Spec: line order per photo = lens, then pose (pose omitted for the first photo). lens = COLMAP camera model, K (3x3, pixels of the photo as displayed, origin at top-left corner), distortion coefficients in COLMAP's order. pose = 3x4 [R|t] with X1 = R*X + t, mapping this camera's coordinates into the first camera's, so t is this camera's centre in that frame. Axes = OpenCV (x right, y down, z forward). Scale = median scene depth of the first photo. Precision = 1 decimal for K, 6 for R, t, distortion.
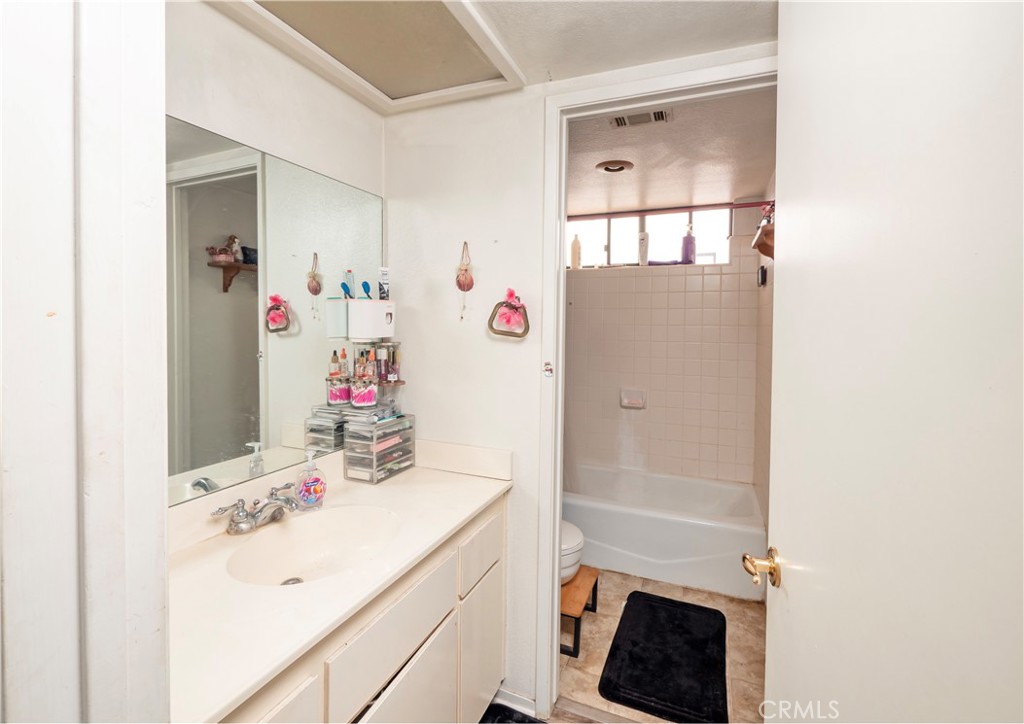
lens RADIAL K [[553.6, 0, 485.5], [0, 553.6, 339.6], [0, 0, 1]] dist [-0.007362, -0.000105]
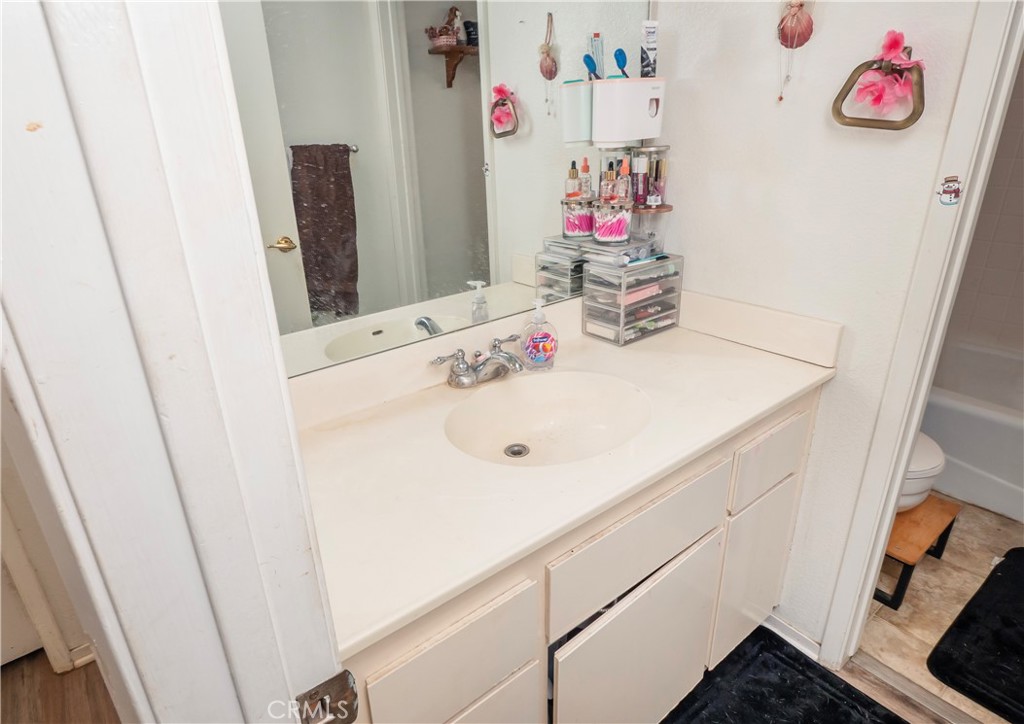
lens RADIAL K [[553.6, 0, 485.5], [0, 553.6, 339.6], [0, 0, 1]] dist [-0.007362, -0.000105]
pose [[0.899325, 0.111941, -0.422711, -0.047239], [0.038167, 0.942895, 0.330895, -0.003696], [0.435612, -0.313716, 0.843697, 0.279870]]
